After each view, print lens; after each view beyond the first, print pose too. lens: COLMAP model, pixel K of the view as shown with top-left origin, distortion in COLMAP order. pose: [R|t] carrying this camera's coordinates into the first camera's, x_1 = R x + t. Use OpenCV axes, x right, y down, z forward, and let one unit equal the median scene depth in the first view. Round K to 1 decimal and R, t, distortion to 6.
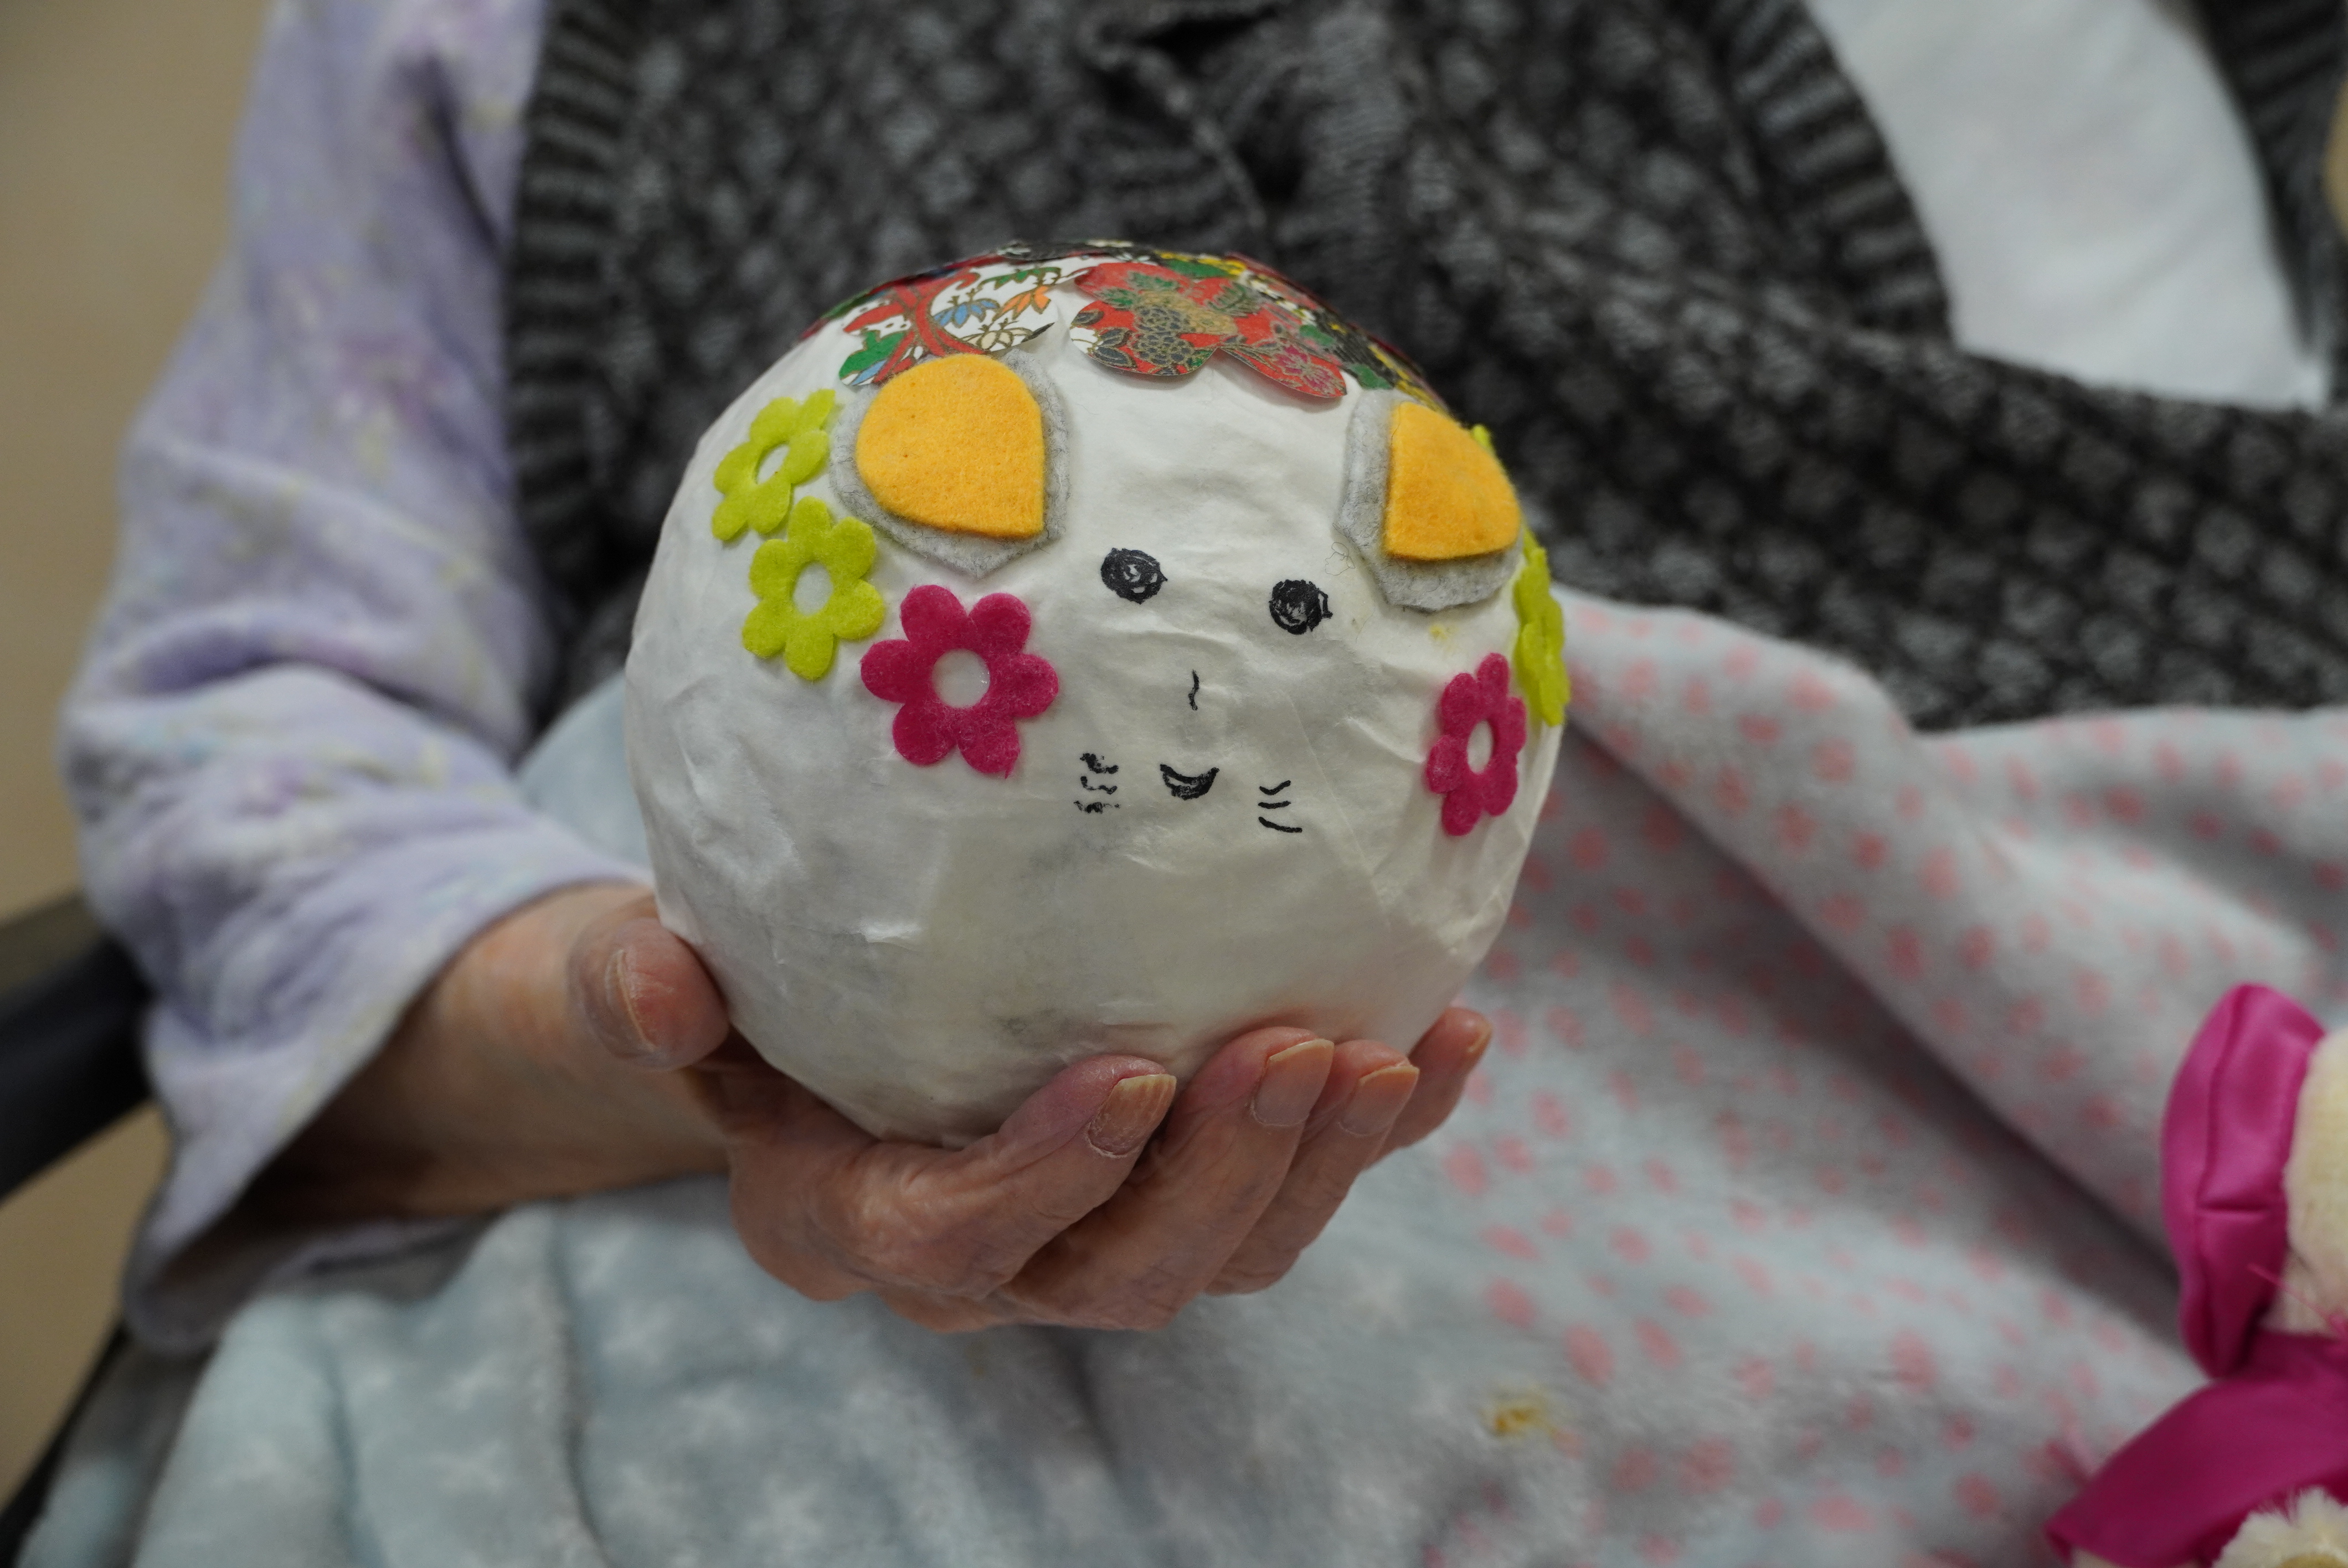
lens RADIAL K [[4617.8, 0, 1152.6], [0, 4617.8, 778.6], [0, 0, 1]] dist [0.082108, 0.000000]
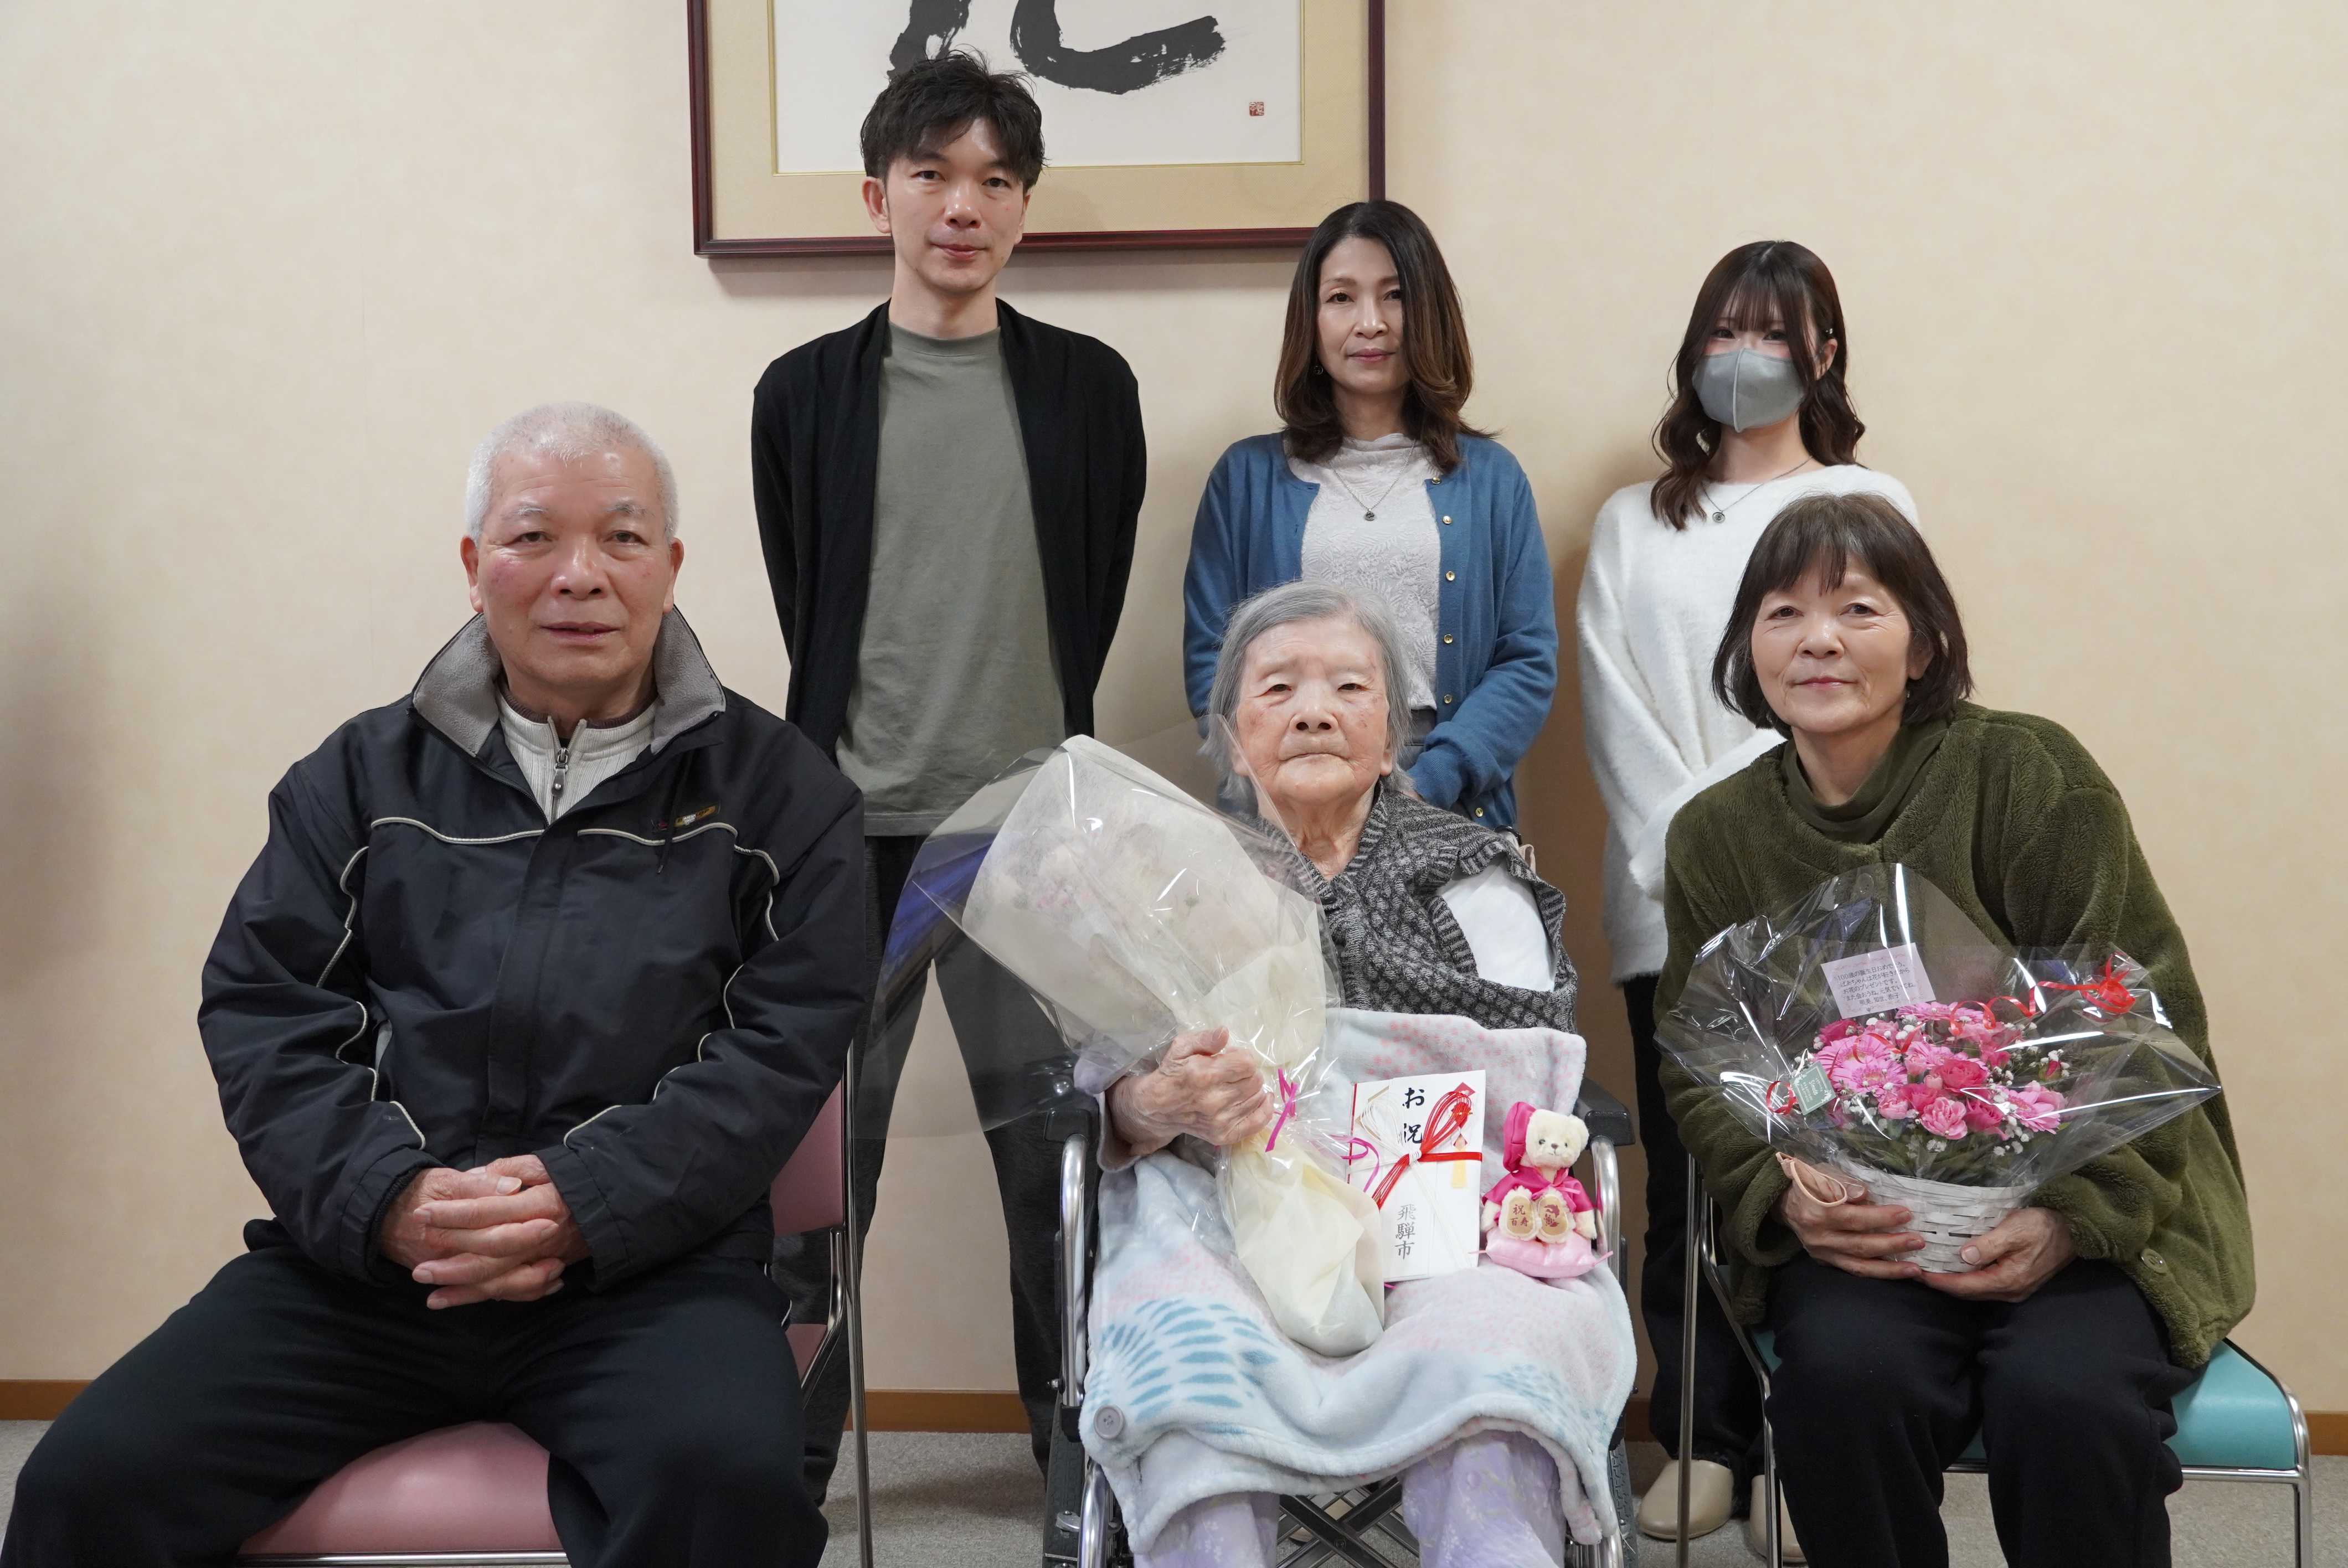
lens RADIAL K [[2324.3, 0, 1176.5], [0, 2324.3, 783.3], [0, 0, 1]] dist [-0.000471, 0.000000]
pose [[0.999694, 0.012900, -0.021096, -0.096639], [-0.015284, 0.993003, -0.117097, -0.003180], [0.019438, 0.117384, 0.992896, -1.492538]]
